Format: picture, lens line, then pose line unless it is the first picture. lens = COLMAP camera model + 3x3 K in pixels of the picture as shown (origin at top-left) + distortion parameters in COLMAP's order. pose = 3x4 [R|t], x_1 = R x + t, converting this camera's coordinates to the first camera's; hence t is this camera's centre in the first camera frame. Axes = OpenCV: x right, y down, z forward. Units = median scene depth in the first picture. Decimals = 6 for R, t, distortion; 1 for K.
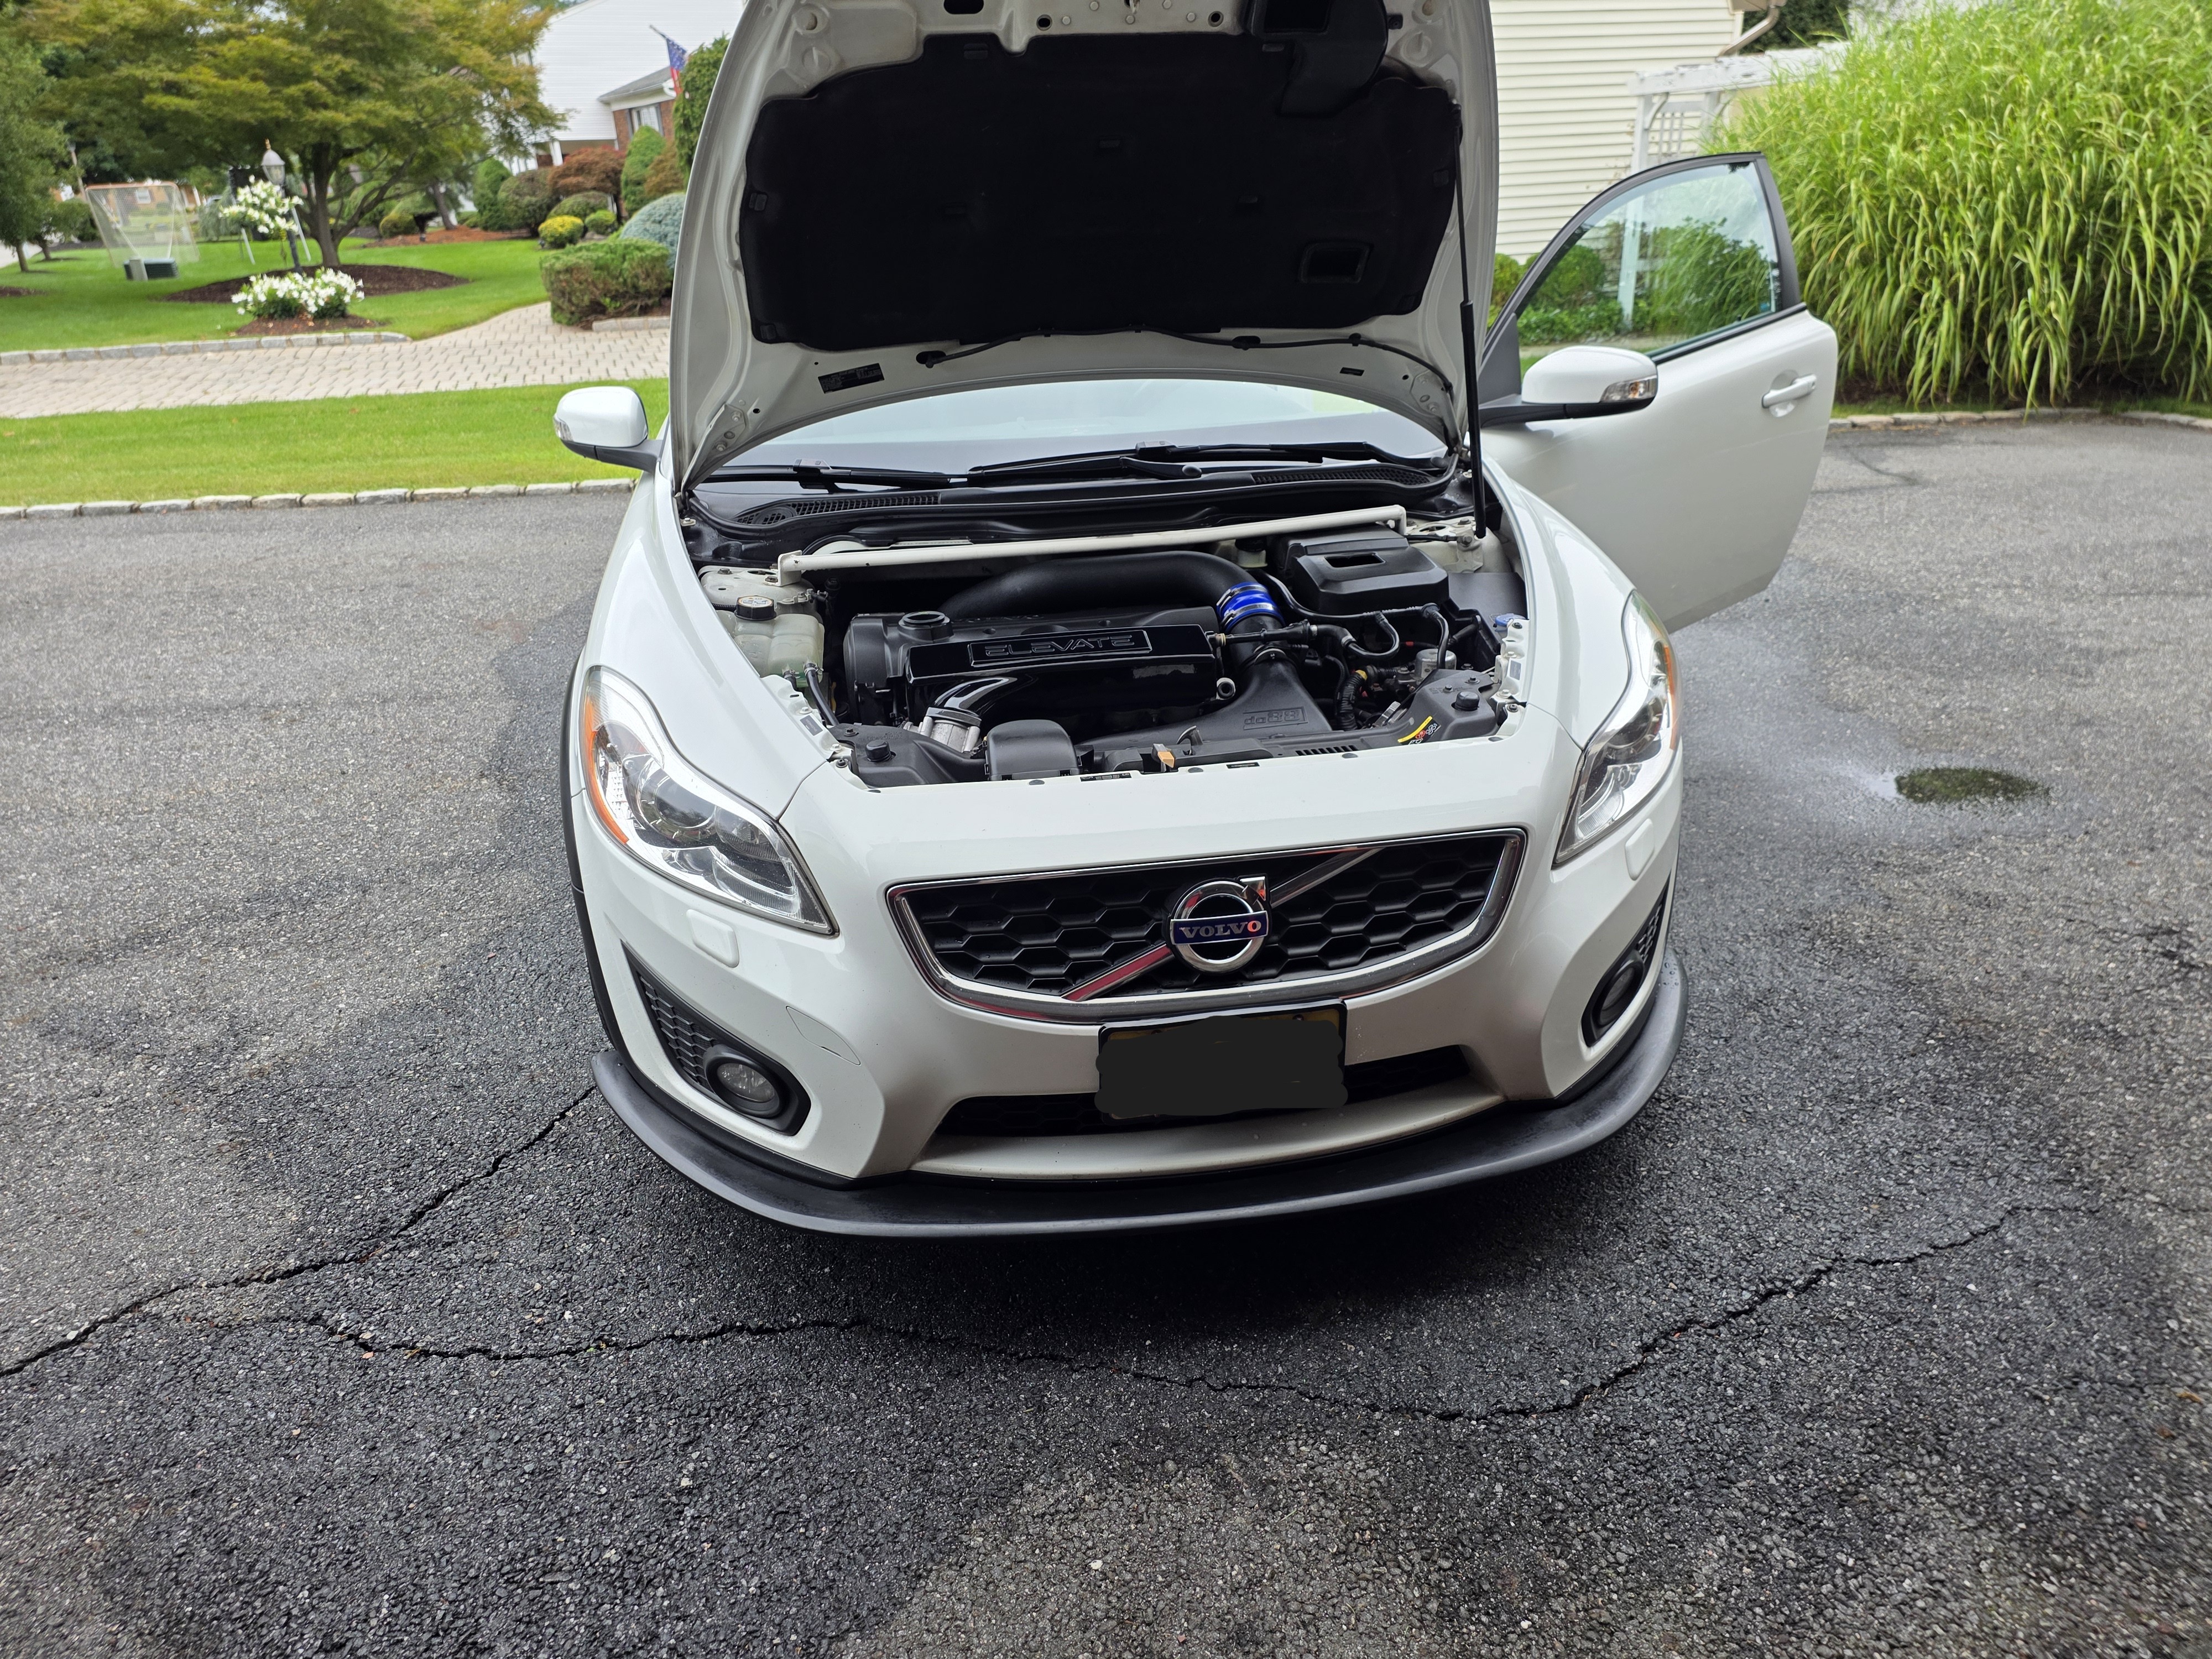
lens RADIAL K [[1545.1, 0, 1106.0], [0, 1545.1, 829.5], [0, 0, 1]] dist [0.000753, 0.007274]
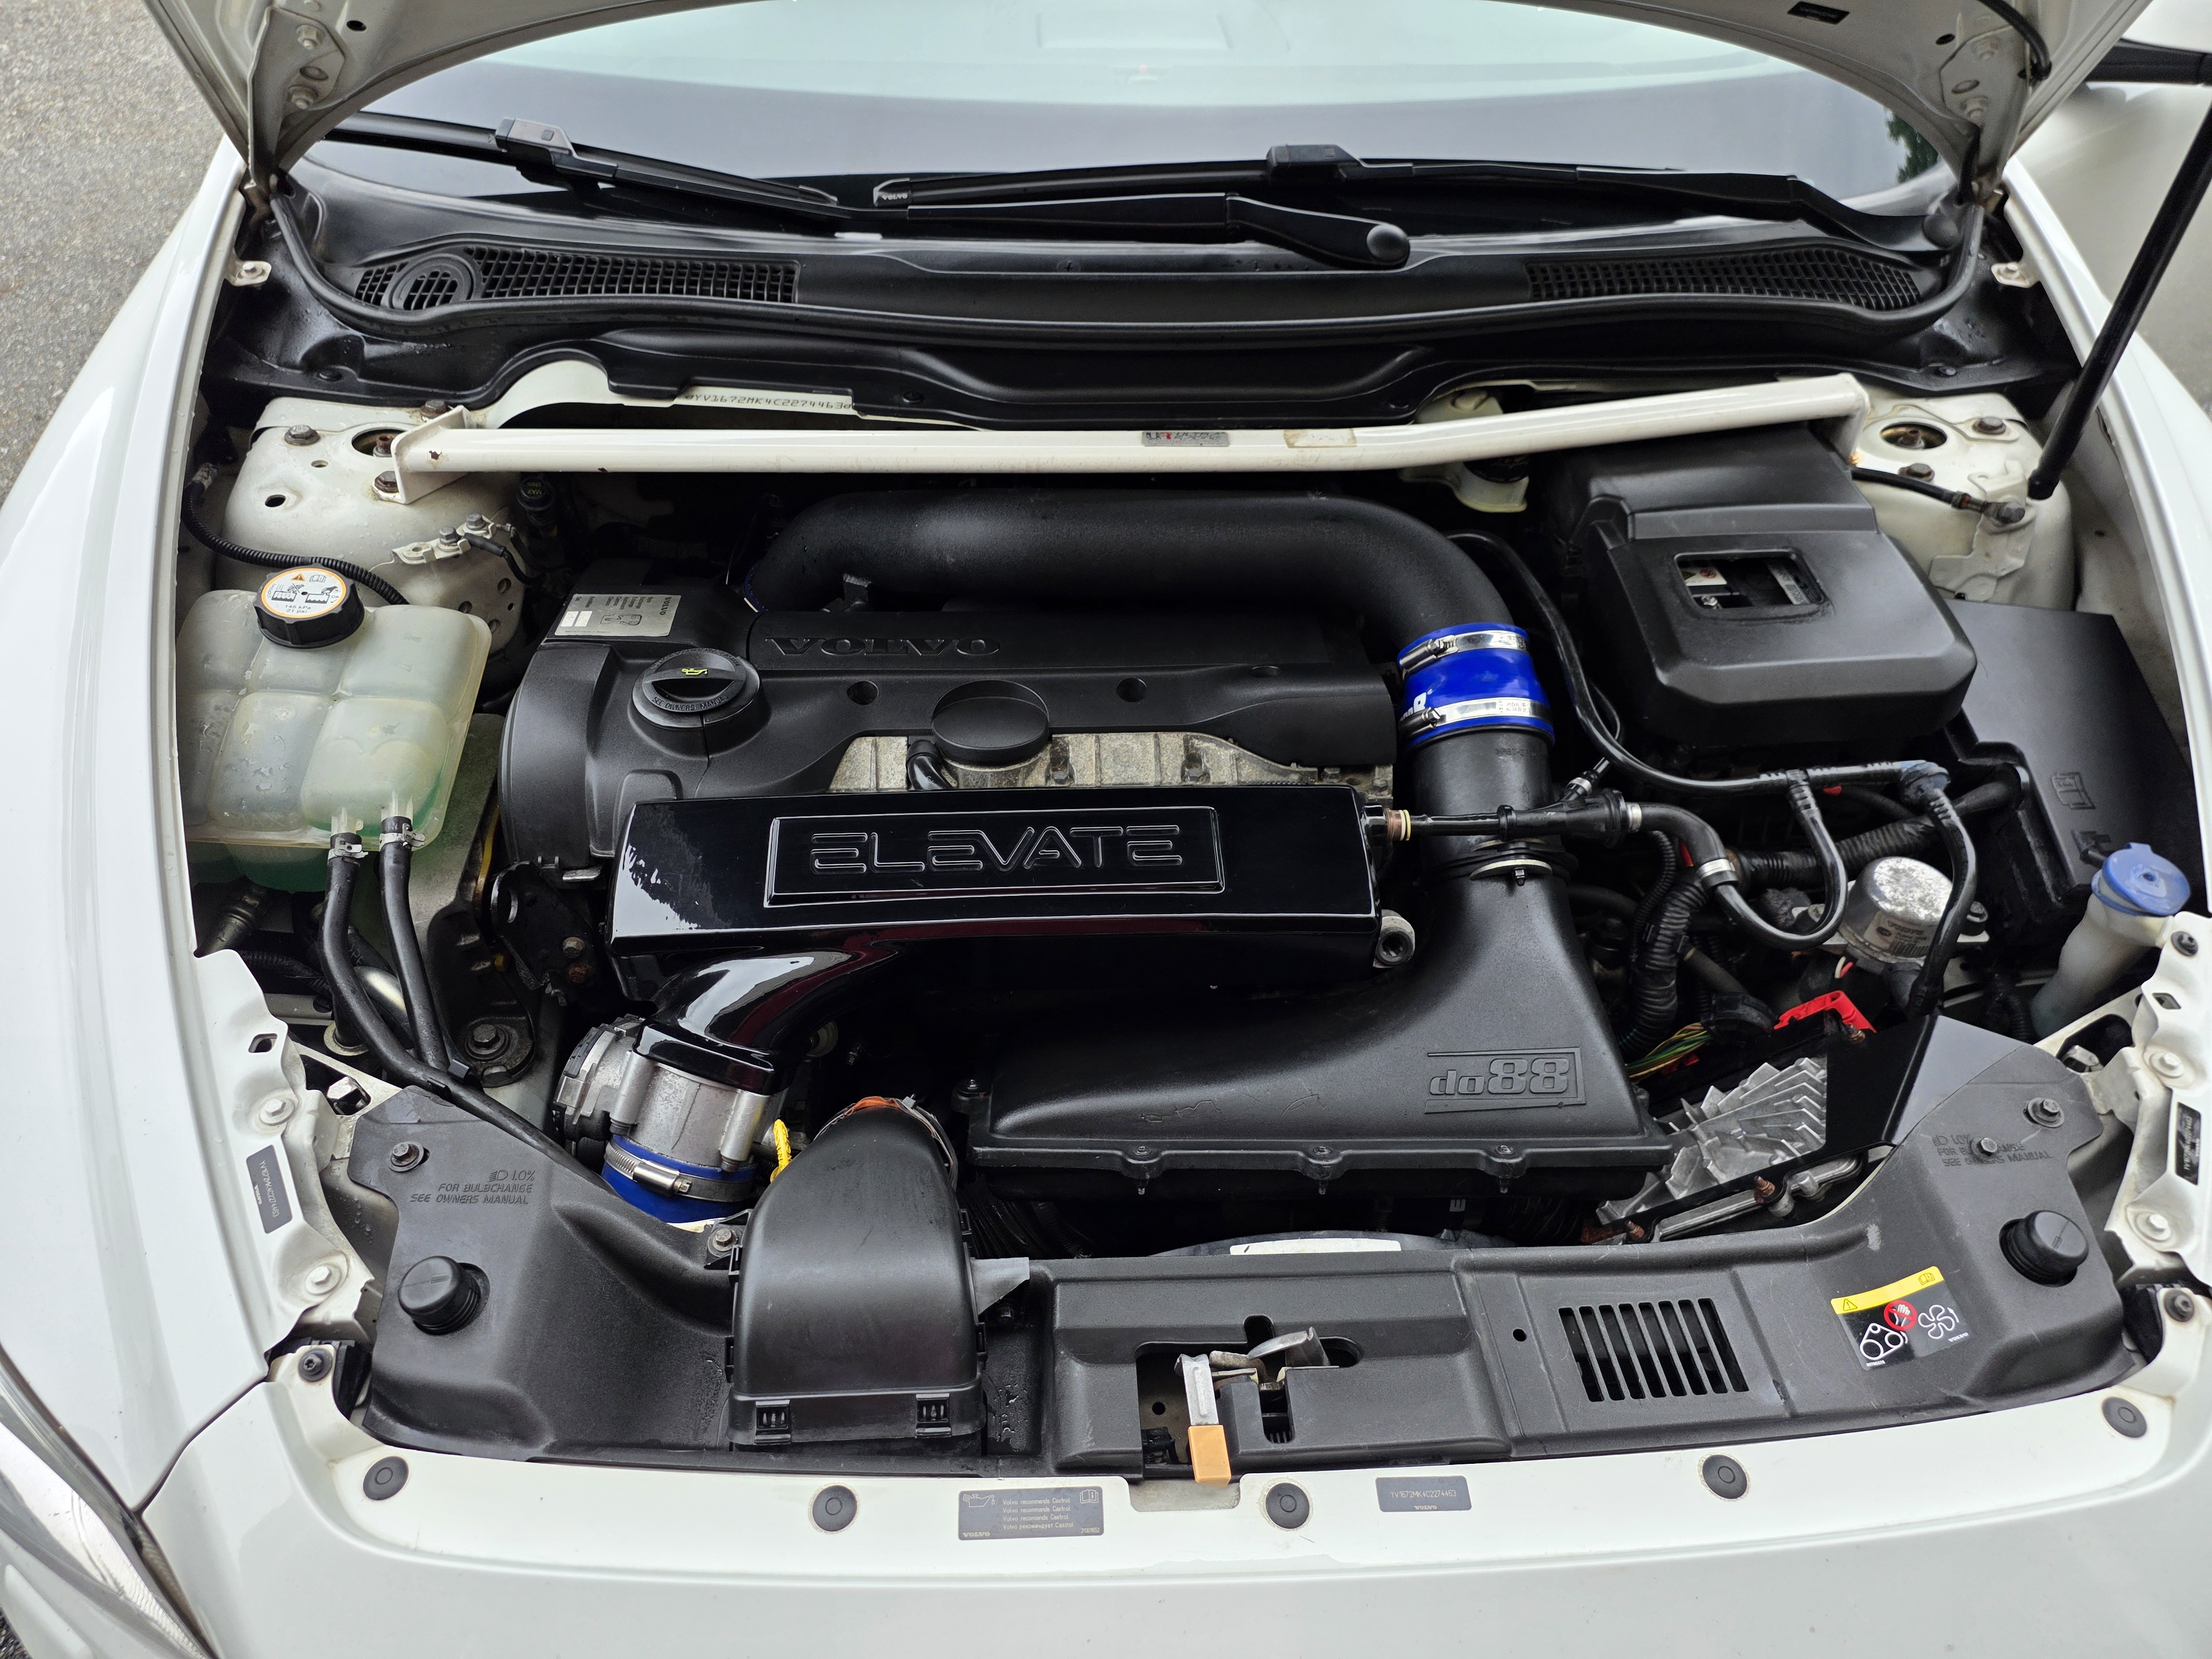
lens RADIAL K [[1545.1, 0, 1106.0], [0, 1545.1, 829.5], [0, 0, 1]] dist [0.000753, 0.007274]
pose [[0.994196, 0.101169, -0.036604, 0.011634], [-0.081457, 0.930084, 0.358203, -0.235517], [0.070284, -0.353142, 0.932926, 0.549813]]
